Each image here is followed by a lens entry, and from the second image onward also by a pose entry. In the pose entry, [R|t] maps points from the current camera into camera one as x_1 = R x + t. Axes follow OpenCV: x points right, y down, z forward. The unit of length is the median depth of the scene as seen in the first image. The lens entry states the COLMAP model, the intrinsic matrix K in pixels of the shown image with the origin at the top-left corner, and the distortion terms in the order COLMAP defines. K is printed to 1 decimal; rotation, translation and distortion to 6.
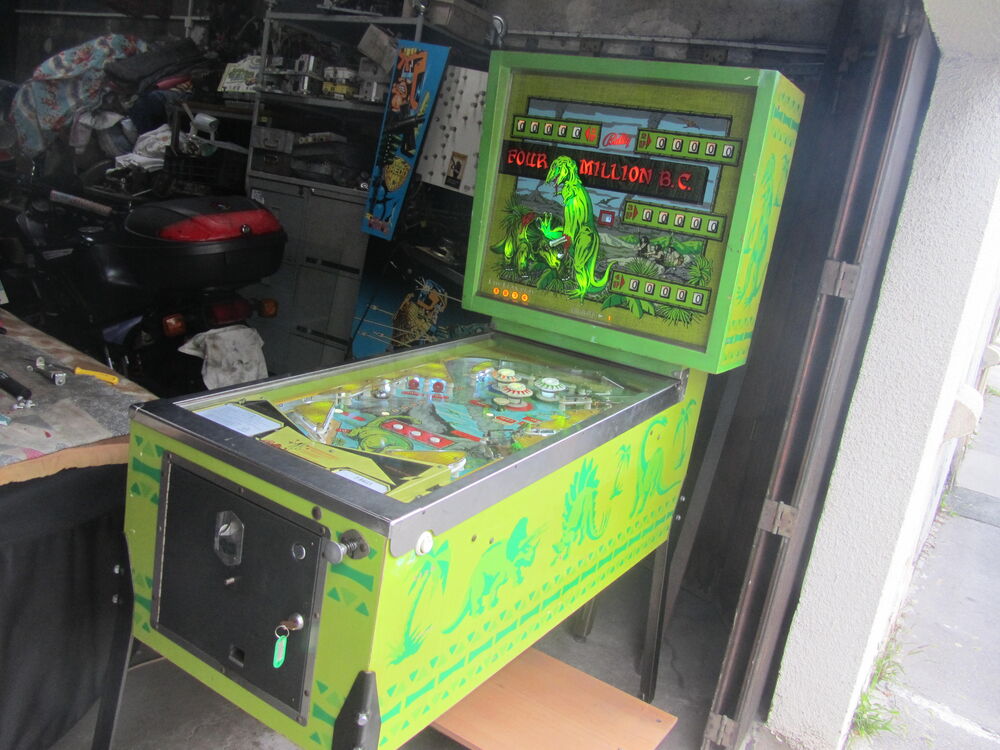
lens RADIAL K [[816.6, 0, 499.7], [0, 816.6, 369.7], [0, 0, 1]] dist [-0.018631, -0.005580]
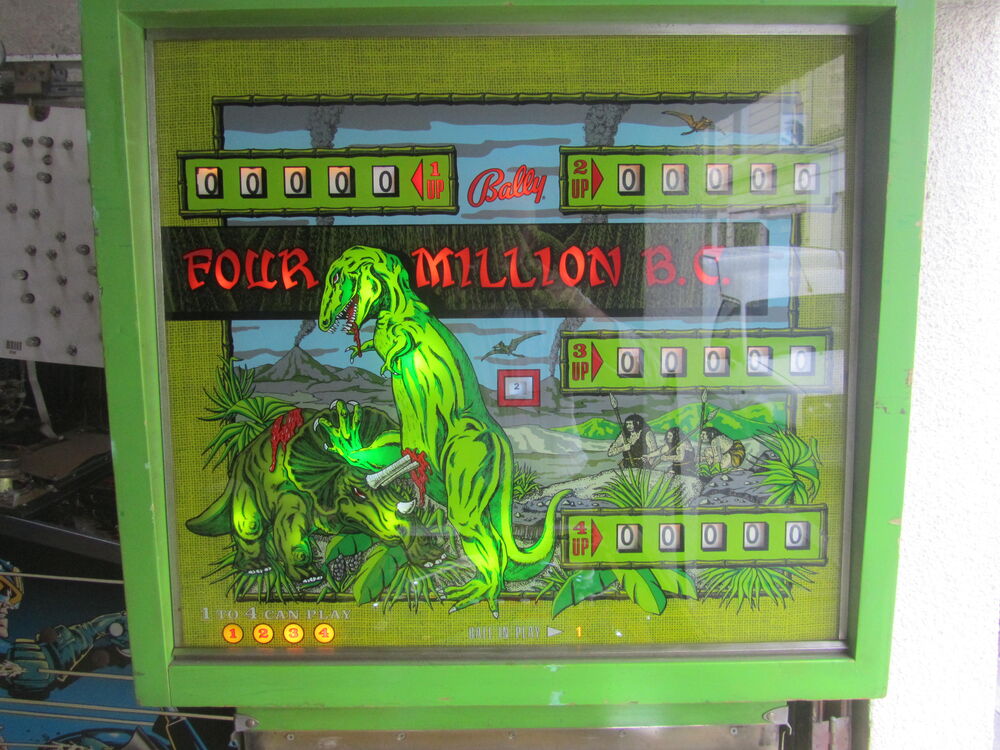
lens RADIAL K [[816.6, 0, 502.2], [0, 816.6, 374.8], [0, 0, 1]] dist [-0.018631, -0.005580]
pose [[0.830968, -0.217804, 0.511911, -0.070249], [0.257909, 0.966140, -0.007589, -0.190134], [-0.492925, 0.138333, 0.859005, 0.670901]]
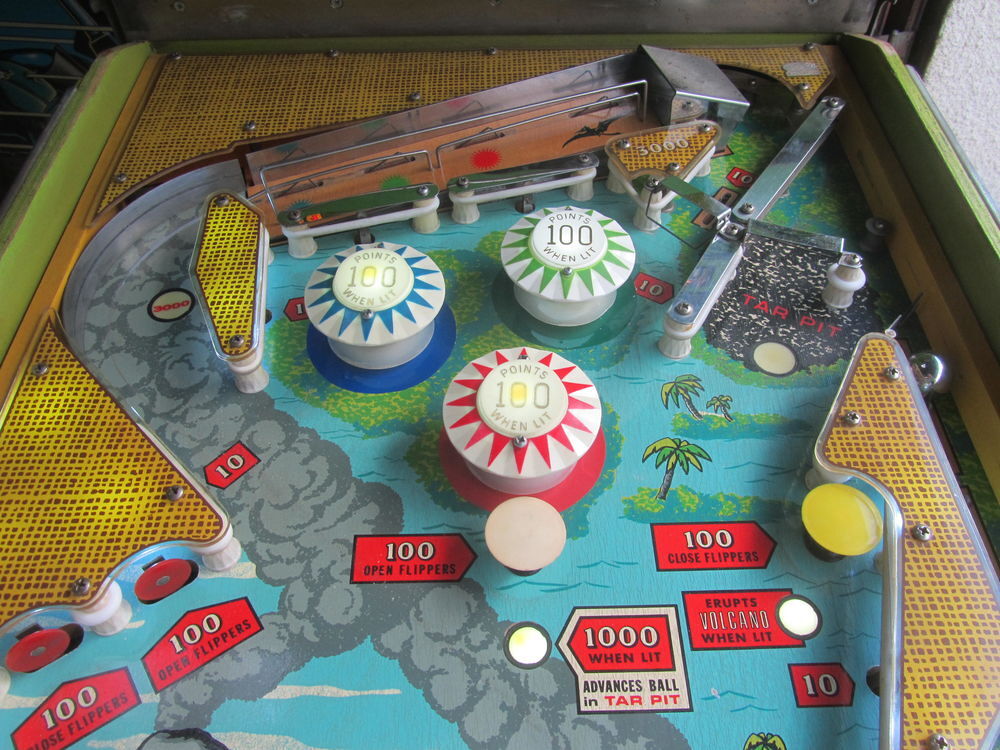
lens RADIAL K [[816.6, 0, 509.1], [0, 816.6, 378.1], [0, 0, 1]] dist [-0.018631, -0.005580]
pose [[0.829159, -0.507749, 0.233852, -0.025871], [0.252688, 0.713582, 0.653413, -0.107545], [-0.498643, -0.482692, 0.719975, 0.773764]]
